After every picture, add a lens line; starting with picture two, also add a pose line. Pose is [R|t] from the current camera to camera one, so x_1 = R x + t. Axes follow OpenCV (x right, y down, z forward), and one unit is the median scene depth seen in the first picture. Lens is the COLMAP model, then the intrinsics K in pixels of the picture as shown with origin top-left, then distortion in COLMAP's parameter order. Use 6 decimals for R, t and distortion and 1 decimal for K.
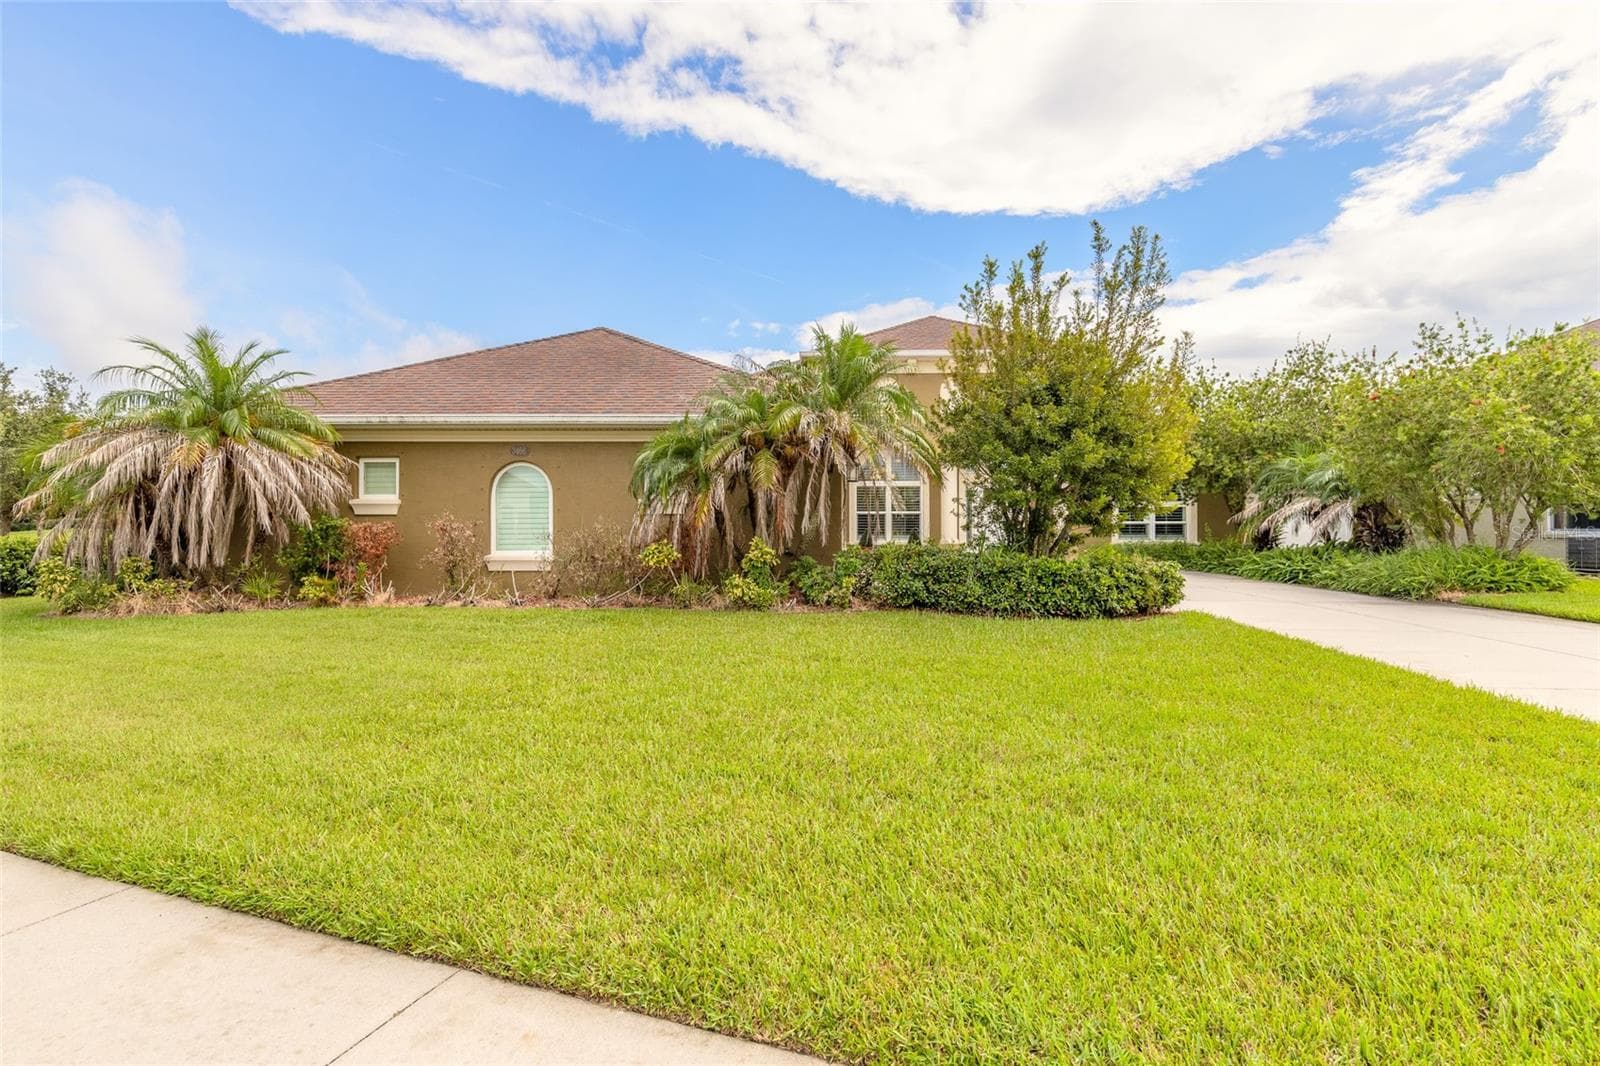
lens RADIAL K [[797.6, 0, 794.0], [0, 797.6, 528.1], [0, 0, 1]] dist [0.003601, -0.002352]
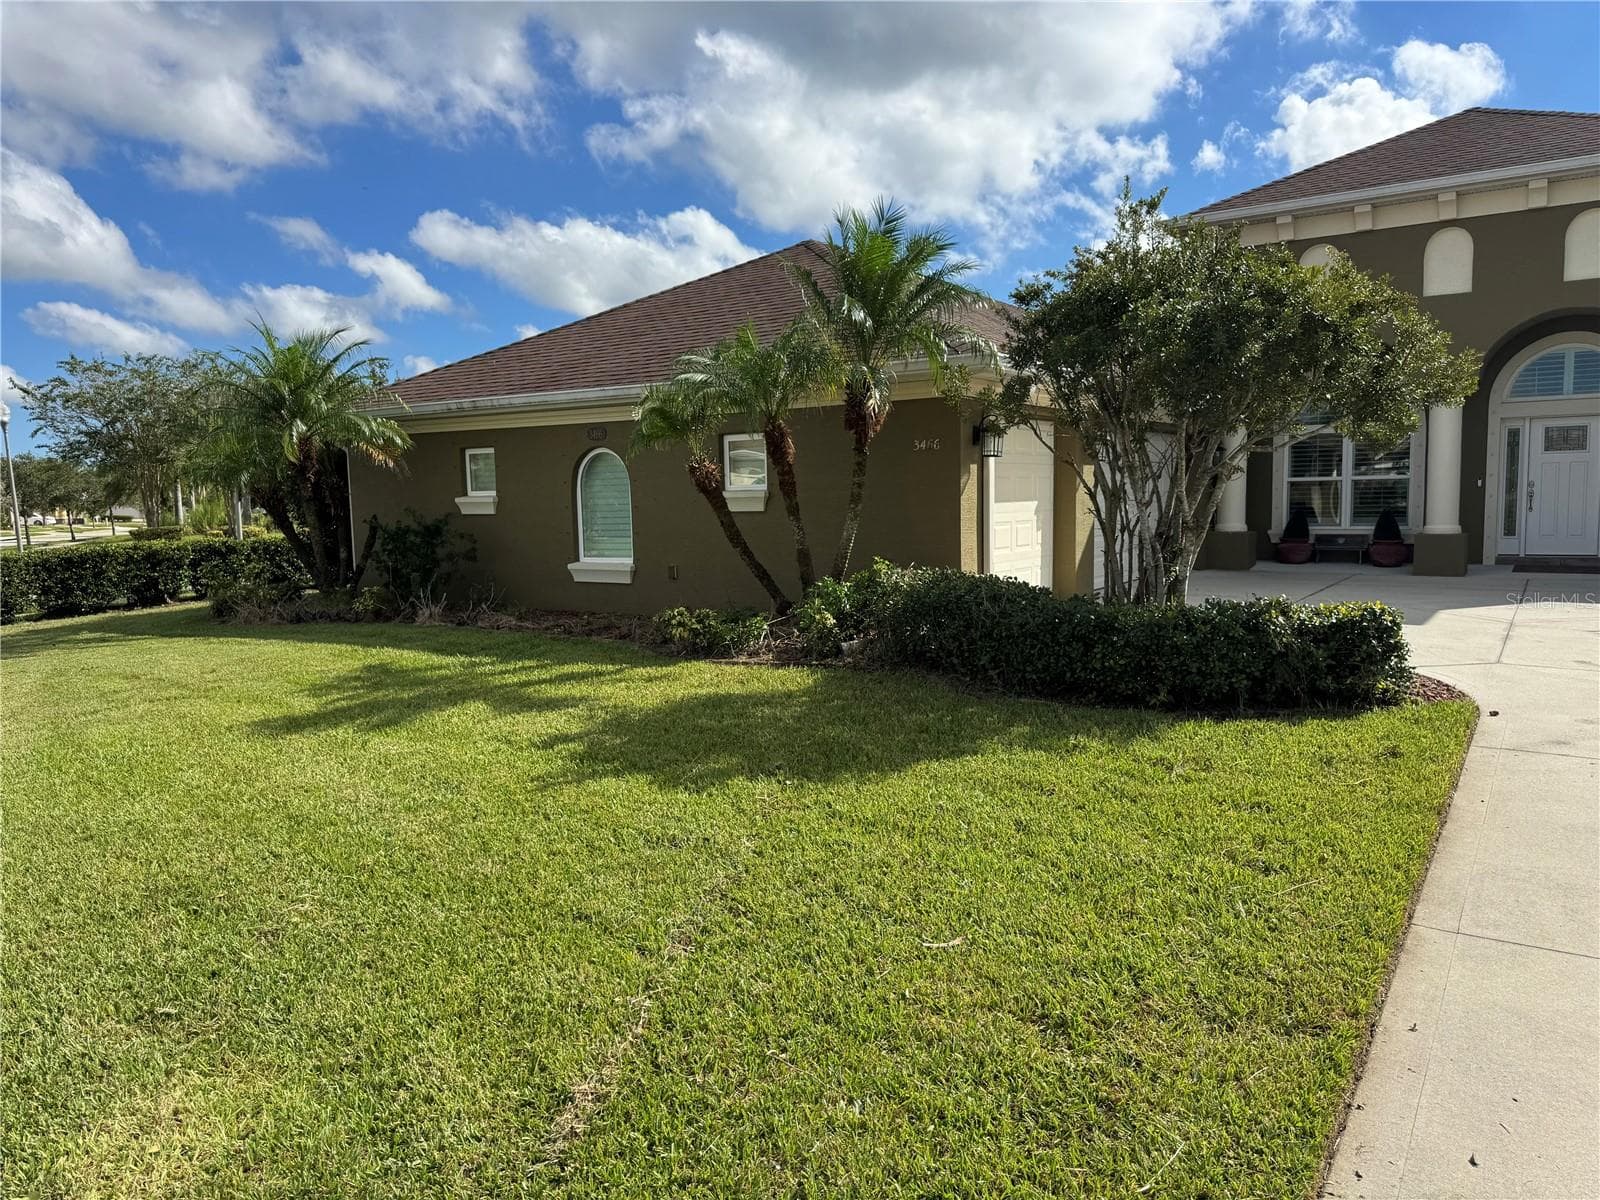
lens RADIAL K [[1141.2, 0, 789.3], [0, 1141.2, 605.8], [0, 0, 1]] dist [0.068182, -0.060572]
pose [[0.836398, 0.035098, -0.546997, 0.310283], [0.020272, 0.995284, 0.094861, -0.019767], [0.547747, -0.090430, 0.831743, 0.086746]]
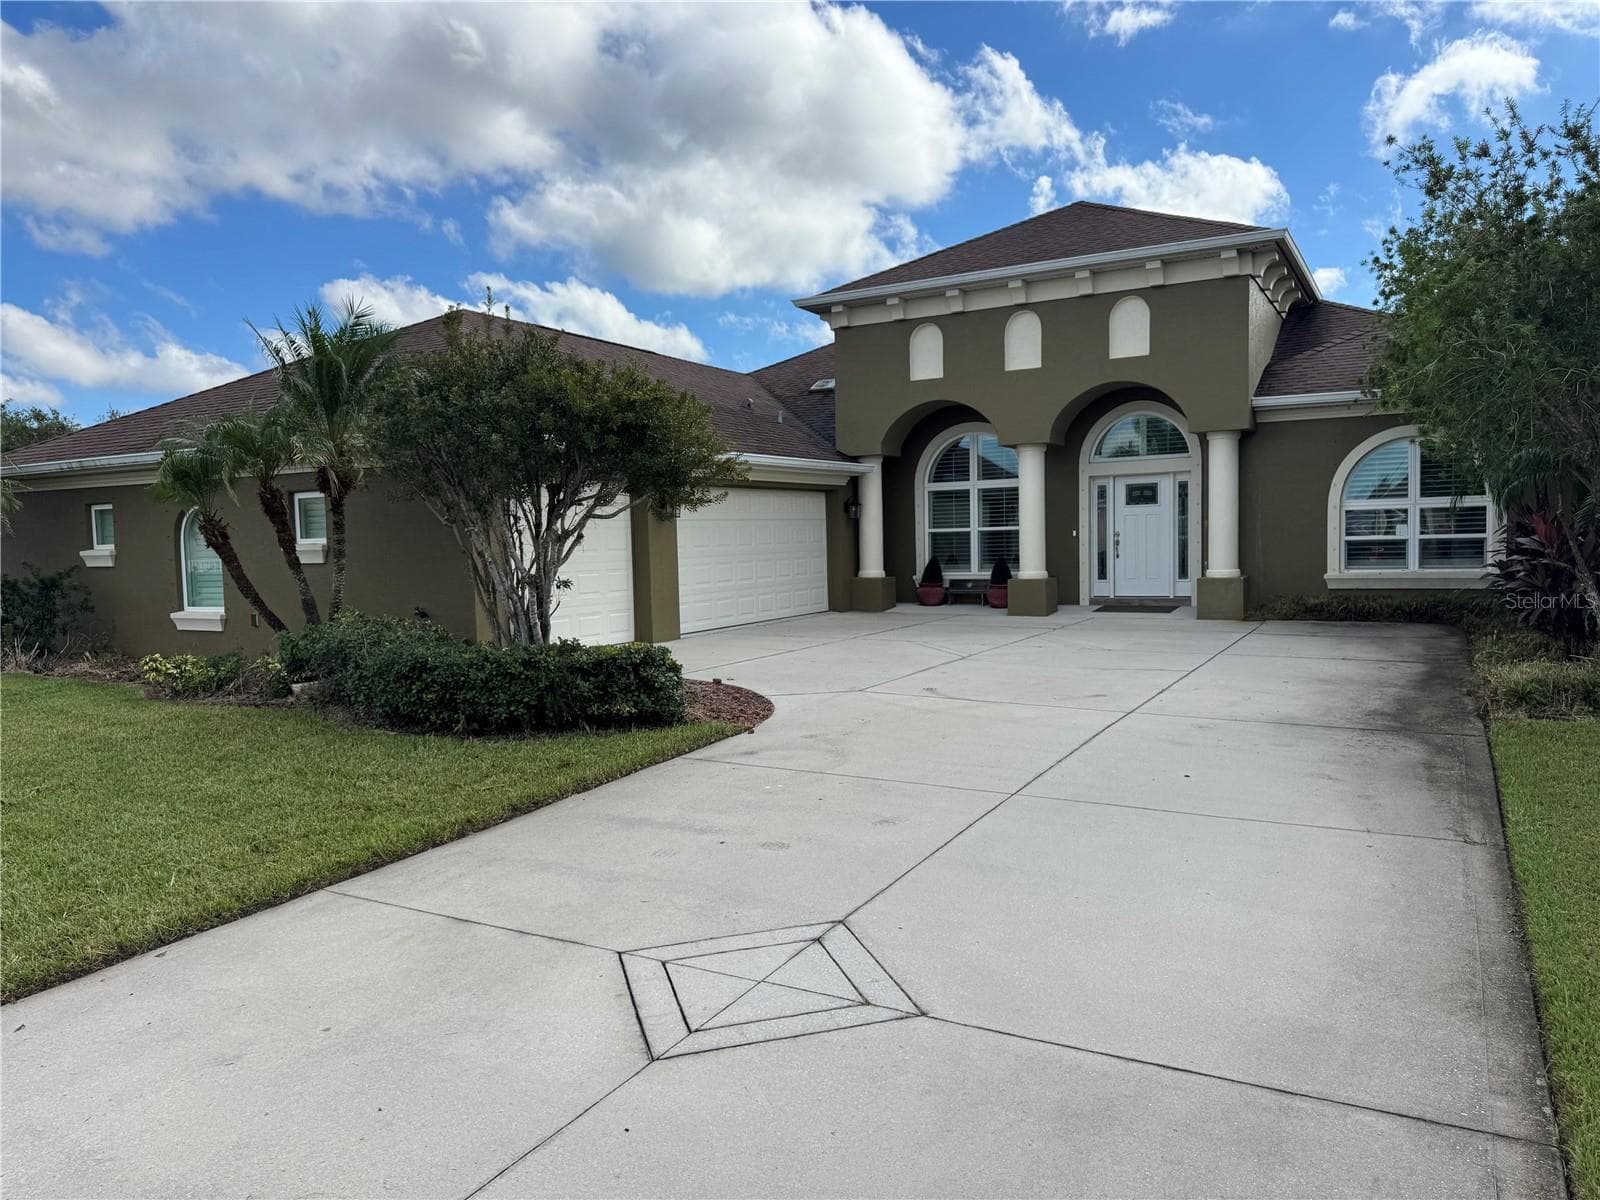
lens RADIAL K [[1141.2, 0, 795.4], [0, 1141.2, 598.8], [0, 0, 1]] dist [0.068182, -0.060572]
pose [[0.875282, 0.004242, -0.483594, 0.562734], [0.025238, 0.998198, 0.054434, -0.022229], [0.482954, -0.059850, 0.873598, 0.144718]]
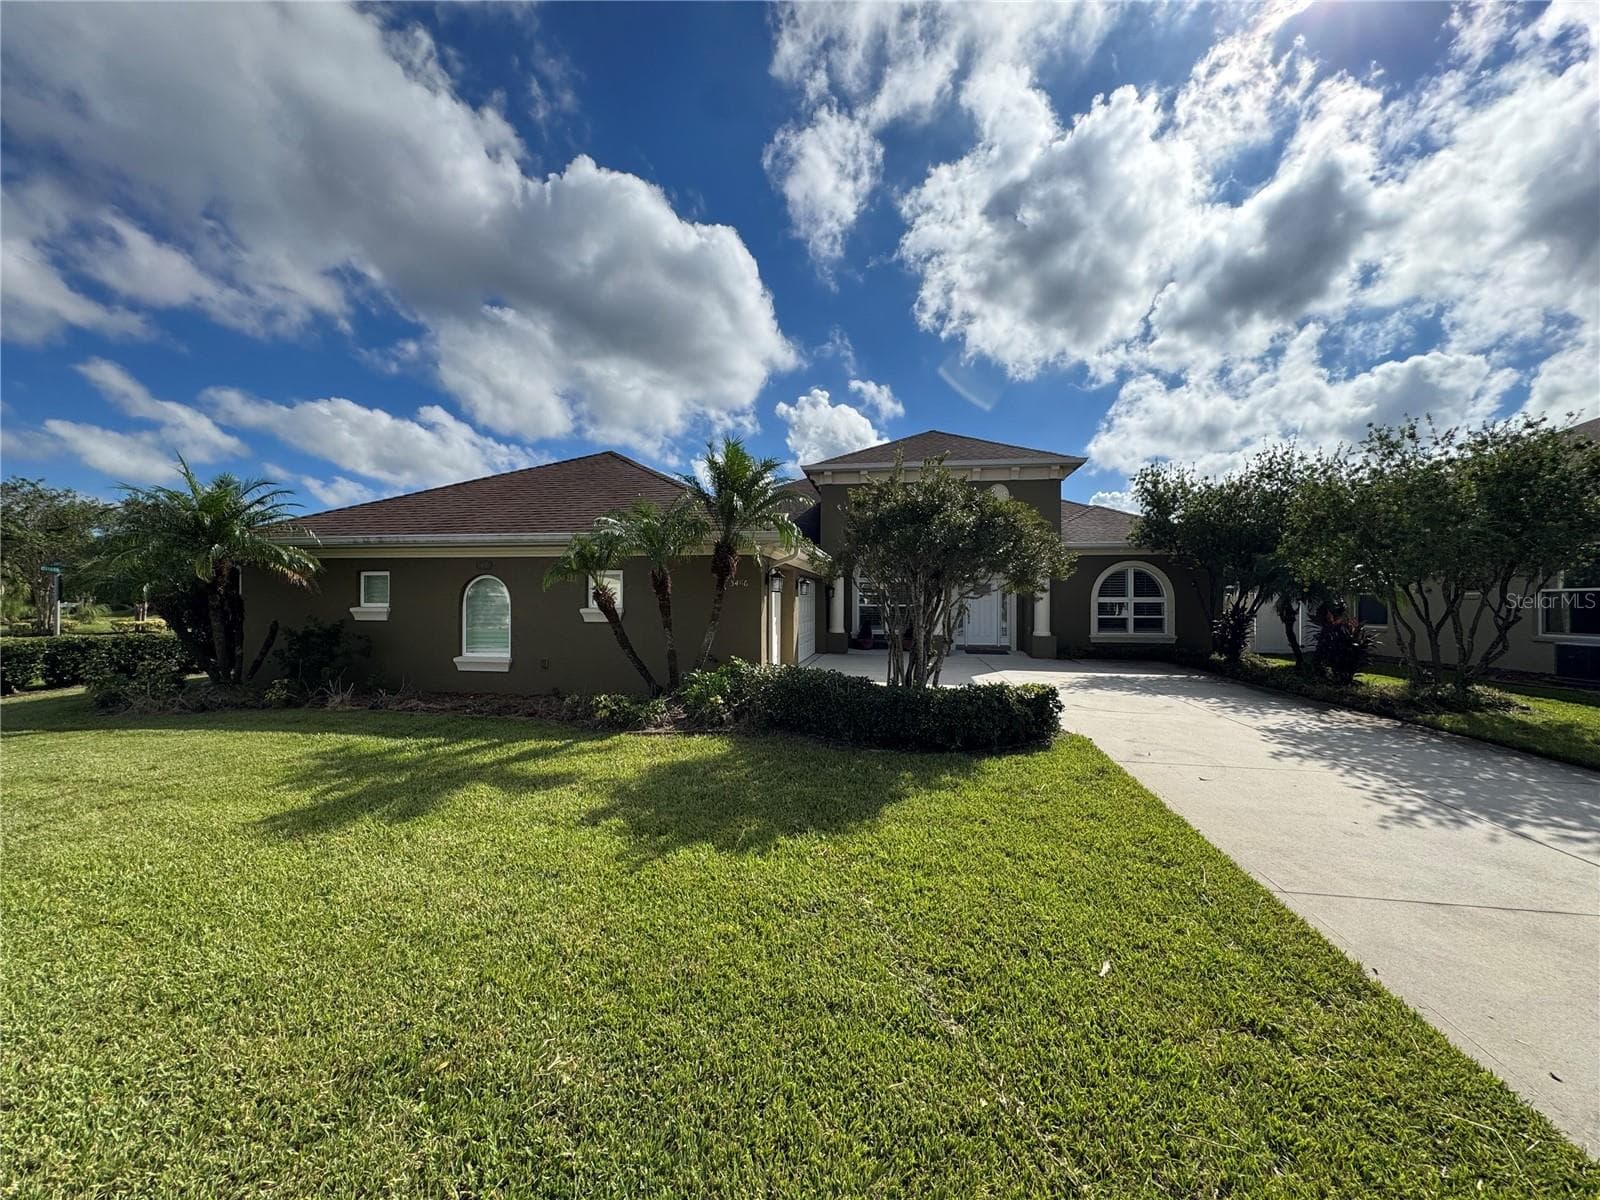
lens RADIAL K [[646.3, 0, 800.3], [0, 646.3, 594.0], [0, 0, 1]] dist [-0.001469, 0.000337]
pose [[0.990449, 0.001116, -0.137873, 0.155015], [-0.002936, 0.999911, -0.013003, -0.030541], [0.137846, 0.013284, 0.990365, 0.101595]]
